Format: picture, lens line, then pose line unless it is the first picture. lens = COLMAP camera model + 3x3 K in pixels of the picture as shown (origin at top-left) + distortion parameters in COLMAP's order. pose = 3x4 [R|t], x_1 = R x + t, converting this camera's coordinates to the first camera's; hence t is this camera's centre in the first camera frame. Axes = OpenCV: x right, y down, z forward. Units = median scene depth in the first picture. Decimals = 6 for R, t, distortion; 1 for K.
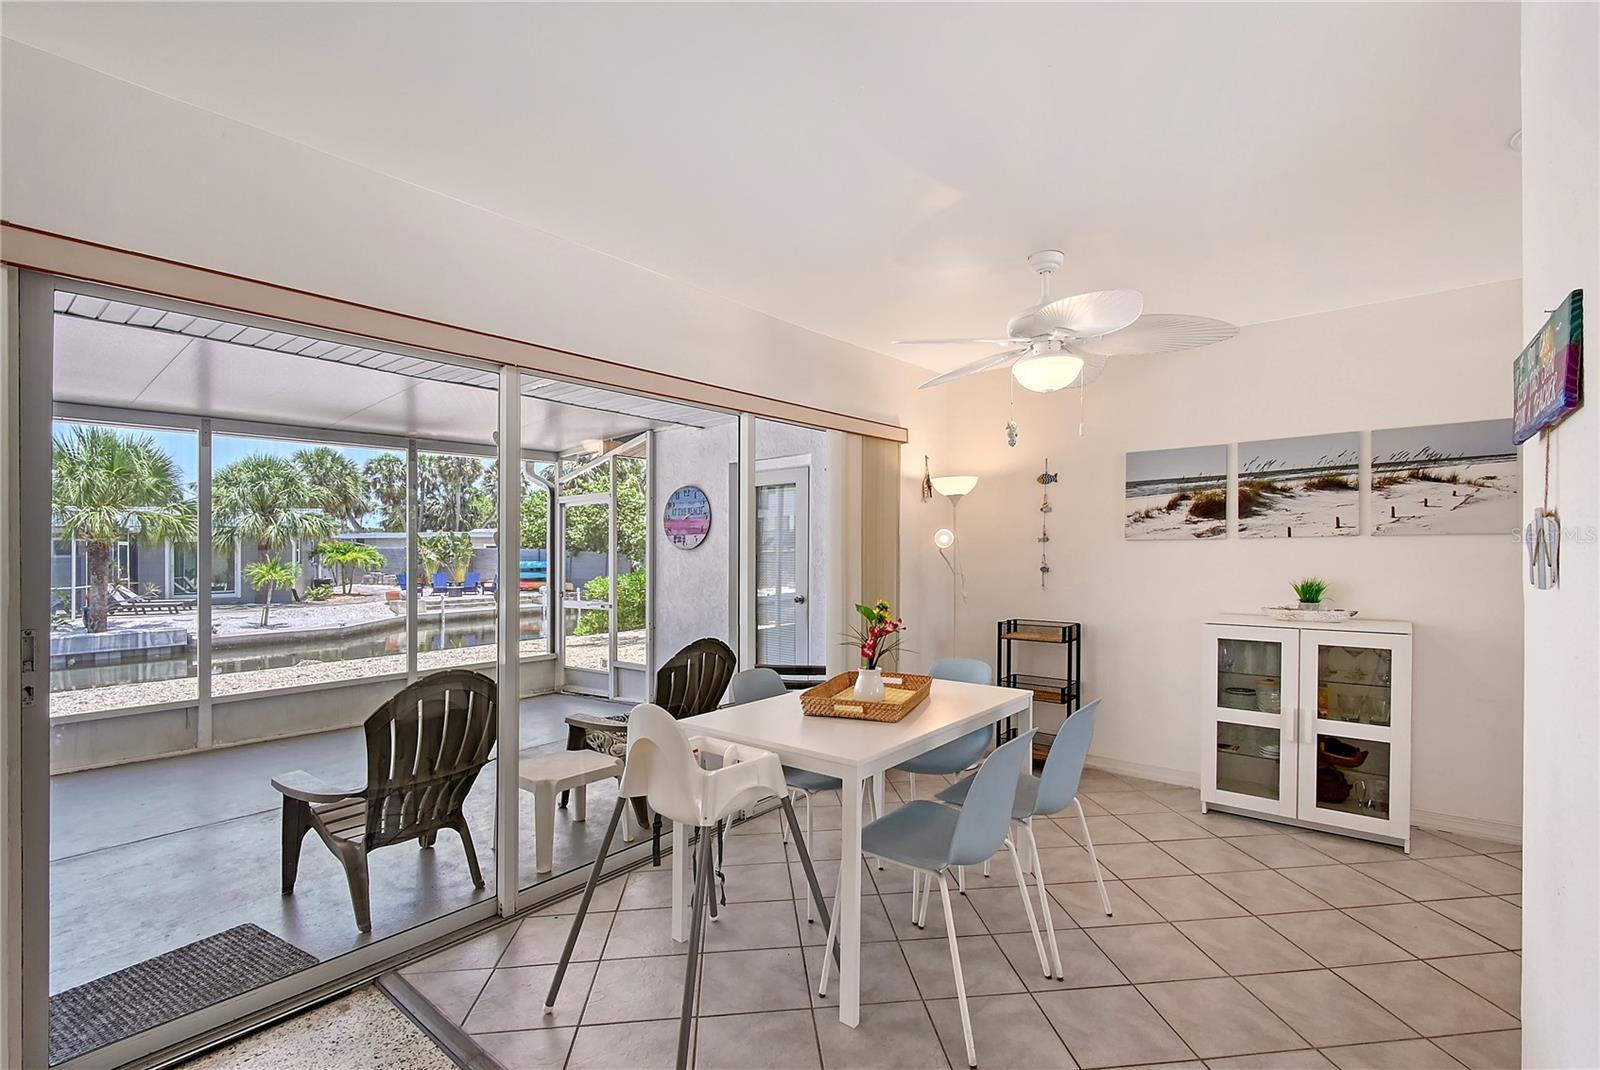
lens RADIAL K [[727.4, 0, 791.7], [0, 727.4, 557.3], [0, 0, 1]] dist [0.013161, -0.000284]
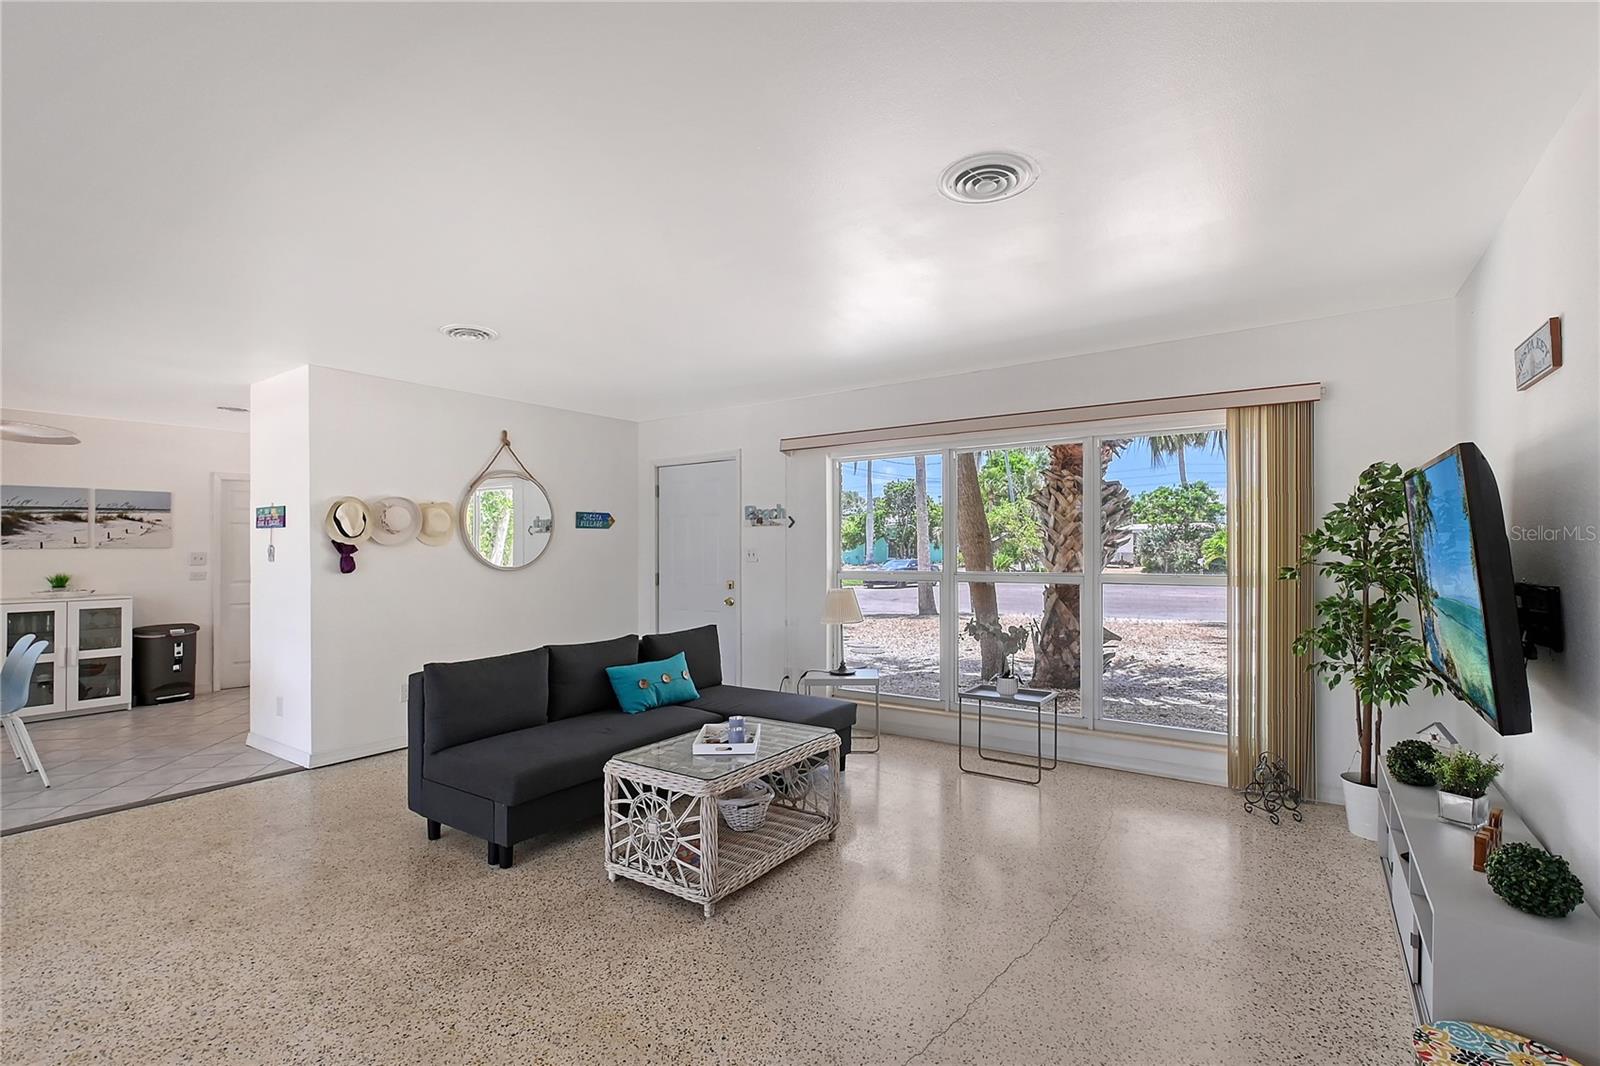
lens RADIAL K [[717.5, 0, 798.9], [0, 717.5, 533.8], [0, 0, 1]] dist [0.014442, -0.000133]
pose [[-0.103730, 0.022496, 0.994351, -1.101037], [0.012645, 0.999693, -0.021298, -0.004410], [-0.994525, 0.010364, -0.103983, -0.499089]]
